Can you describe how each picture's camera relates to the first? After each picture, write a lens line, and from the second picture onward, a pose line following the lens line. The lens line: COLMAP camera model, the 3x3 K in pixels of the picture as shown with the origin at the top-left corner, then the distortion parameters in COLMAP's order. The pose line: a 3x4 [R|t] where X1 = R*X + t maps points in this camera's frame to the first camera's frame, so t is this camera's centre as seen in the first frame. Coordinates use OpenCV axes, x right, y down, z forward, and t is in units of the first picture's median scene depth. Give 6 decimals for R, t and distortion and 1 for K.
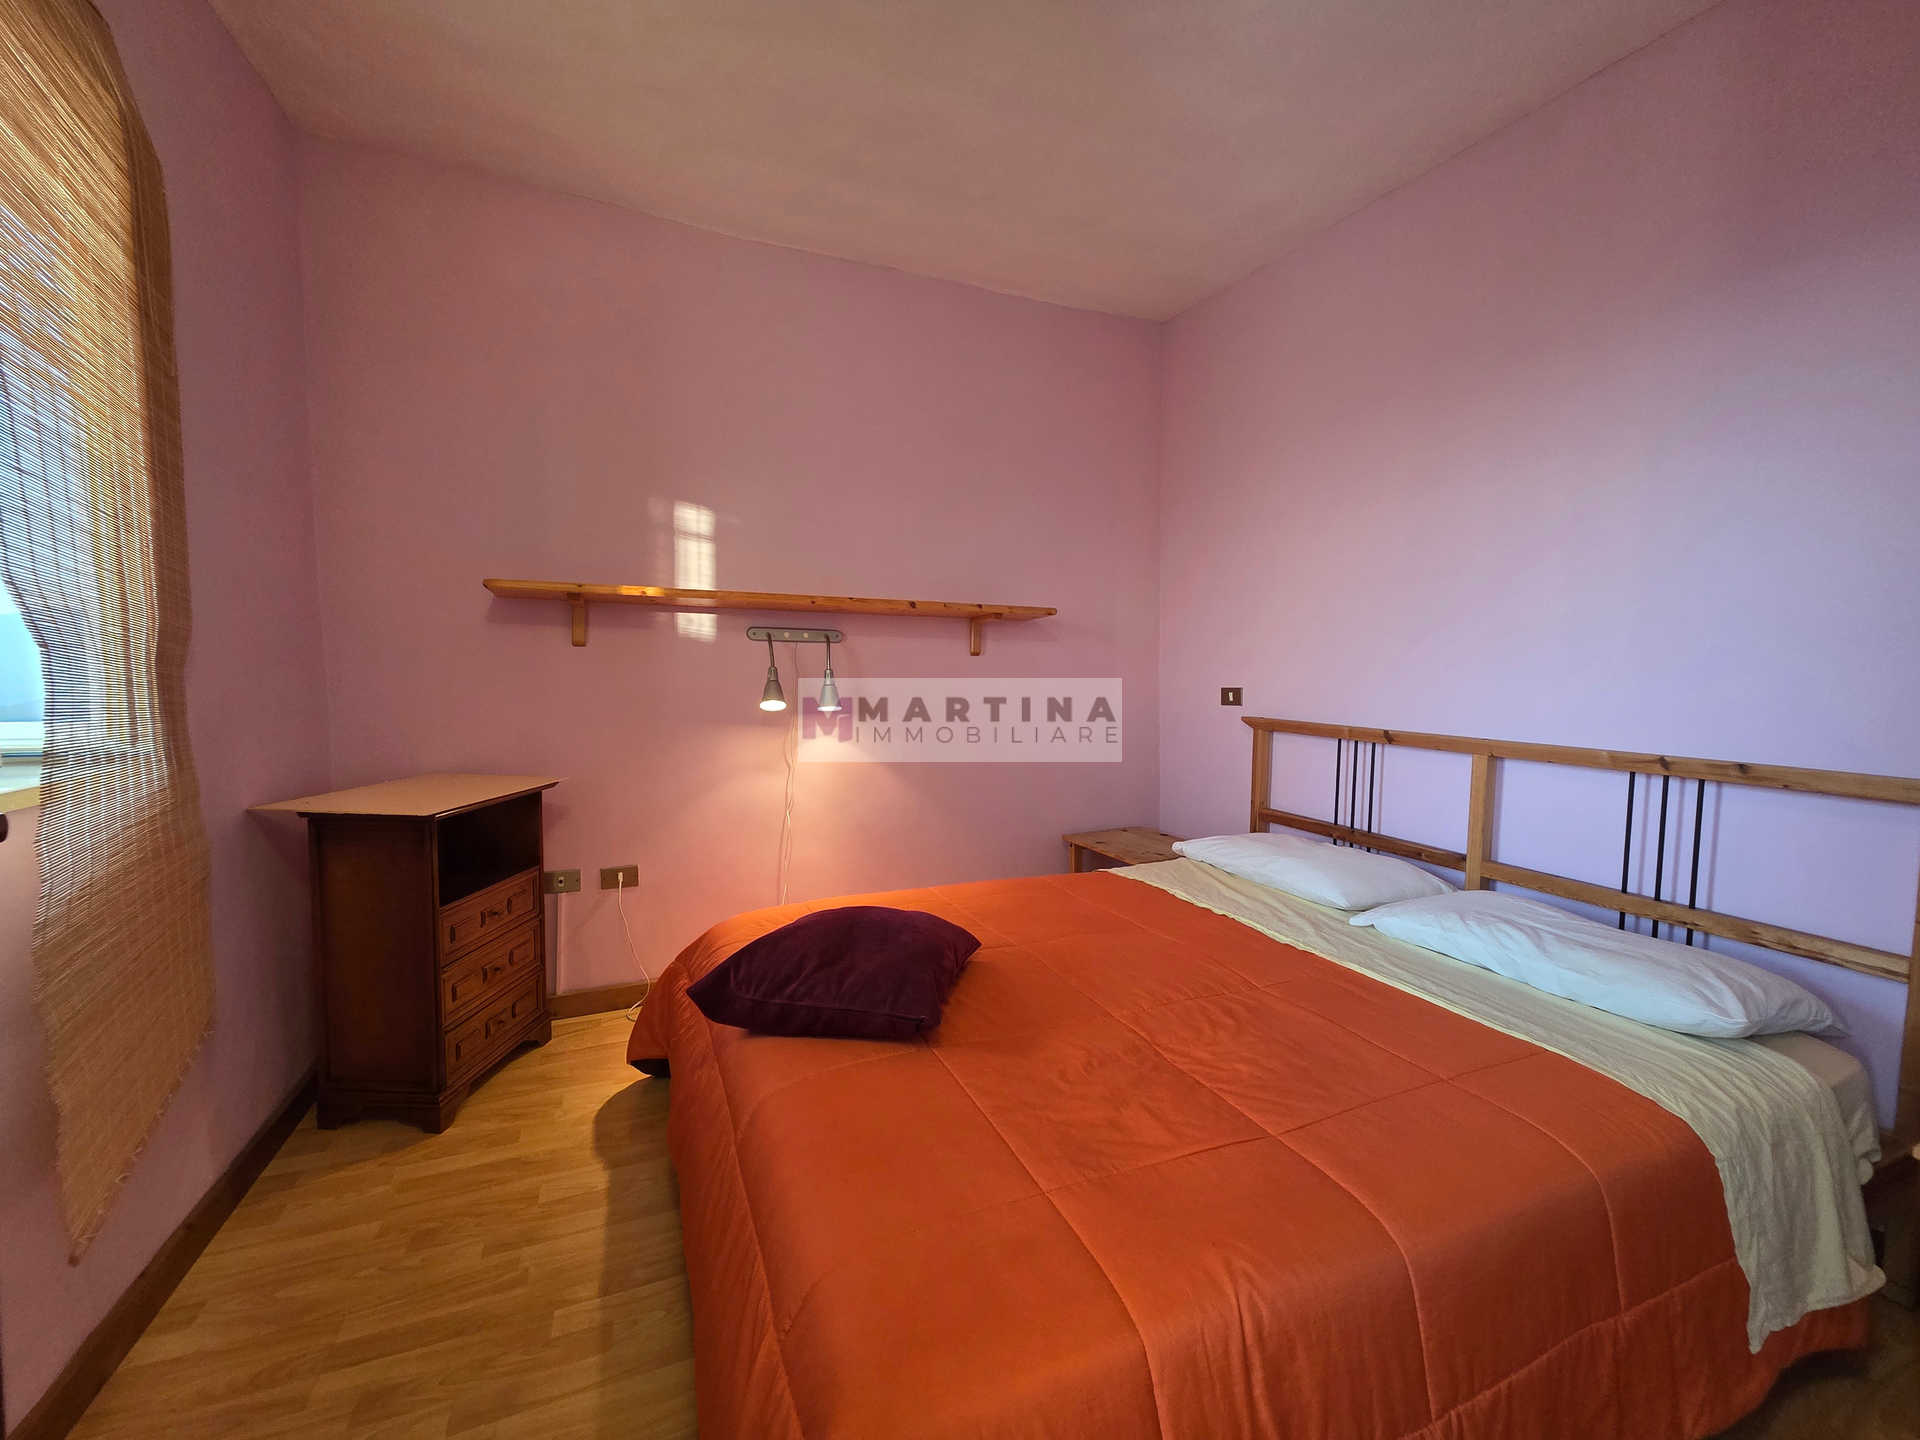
lens RADIAL K [[782.7, 0, 960.0], [0, 782.7, 720.0], [0, 0, 1]] dist [0.002087, 0.000217]
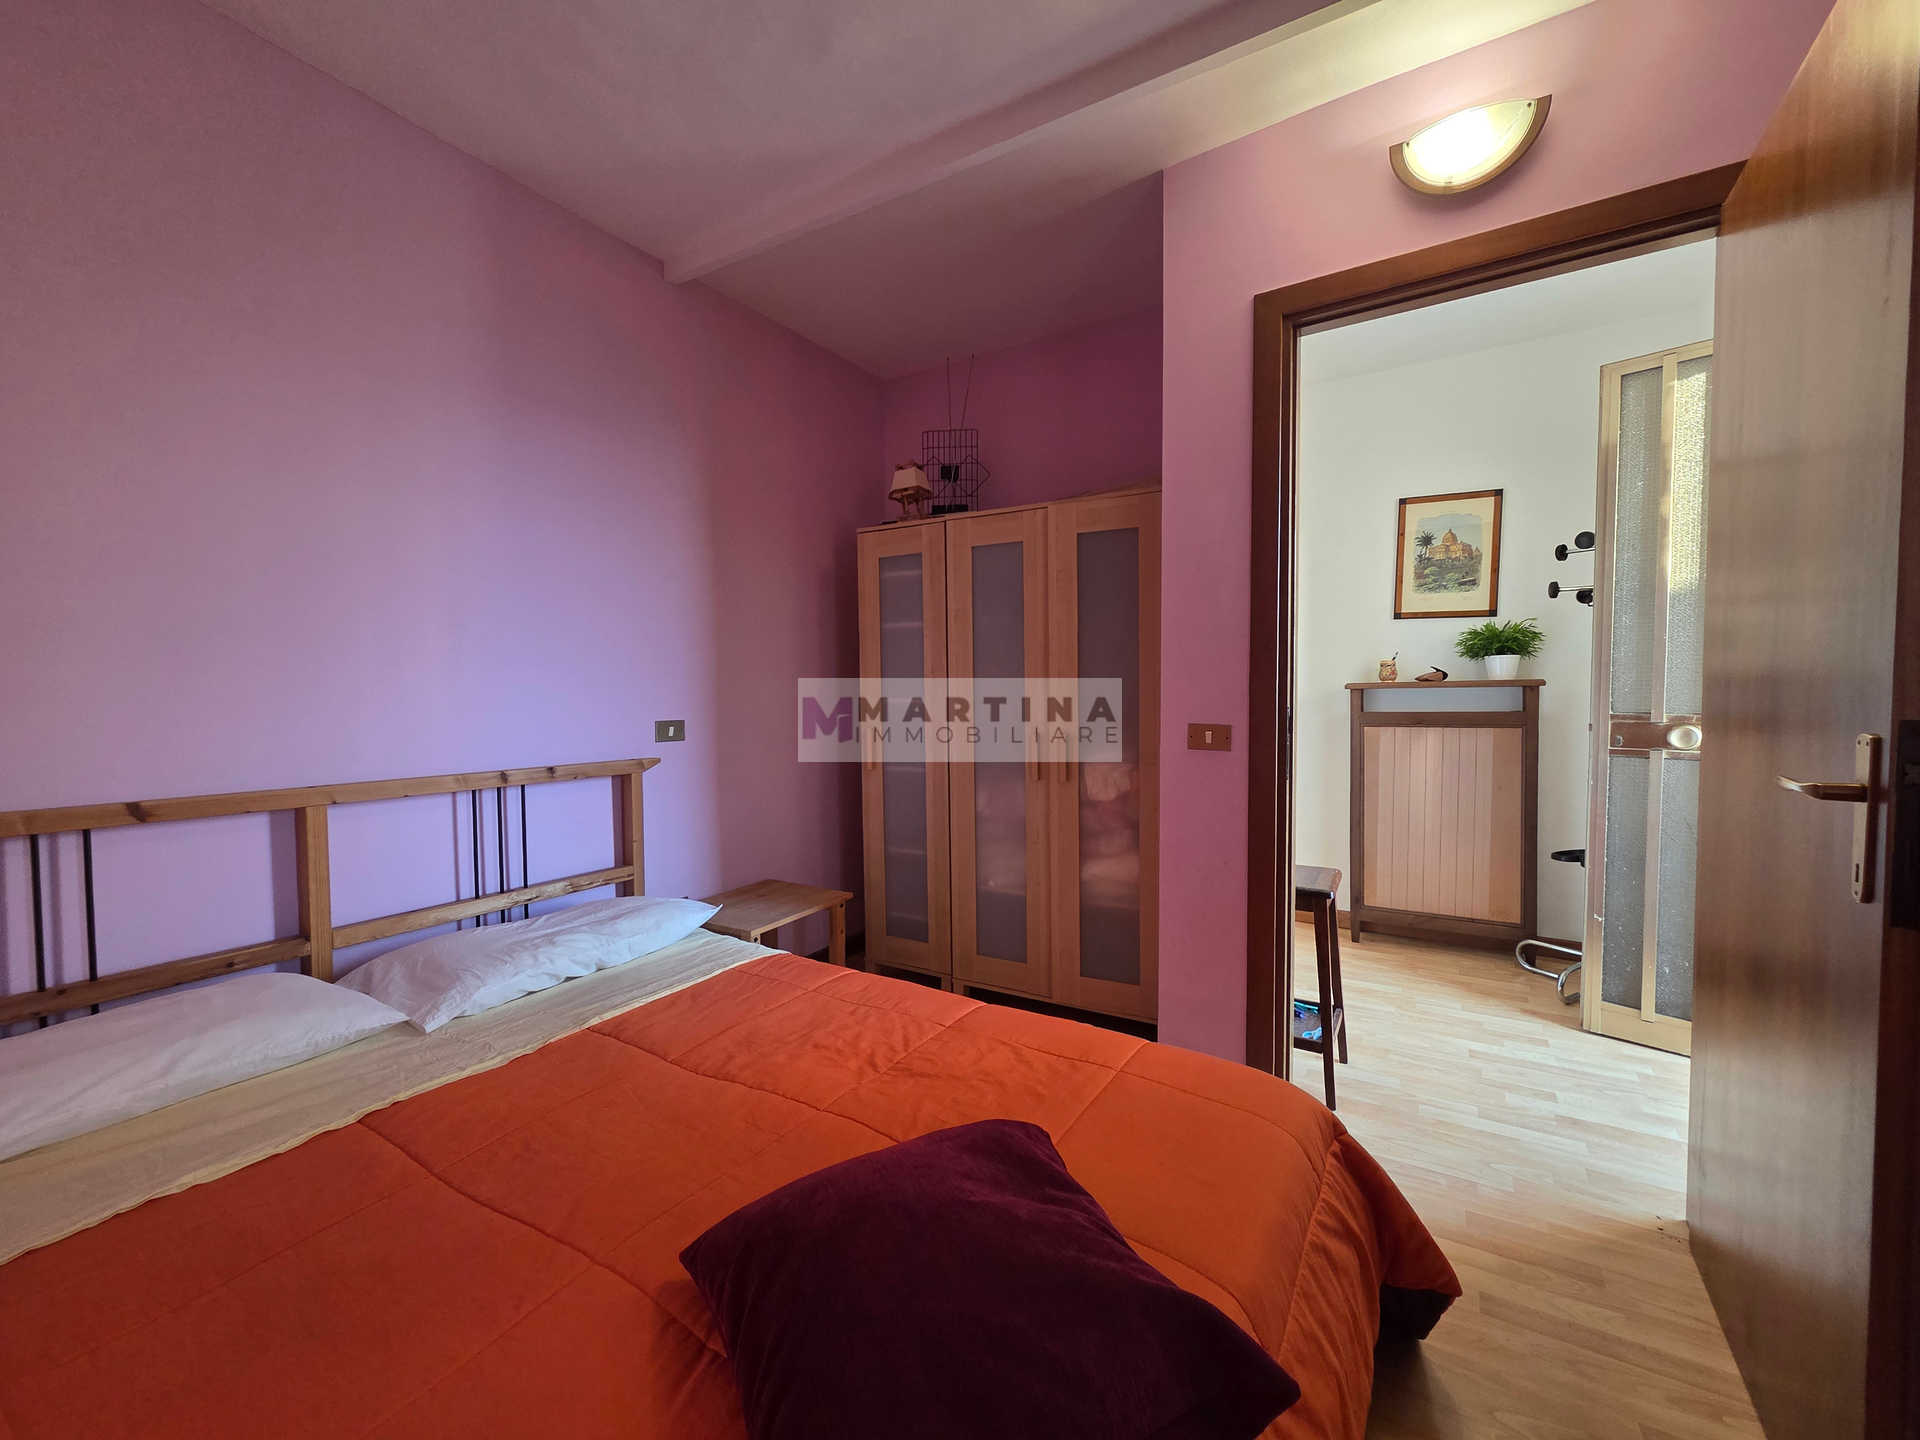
lens RADIAL K [[782.7, 0, 960.0], [0, 782.7, 720.0], [0, 0, 1]] dist [0.002087, 0.000217]
pose [[-0.567970, -0.030007, 0.822502, -0.443749], [0.066227, 0.994429, 0.082012, -0.076361], [-0.820380, 0.101052, -0.562818, 1.022026]]
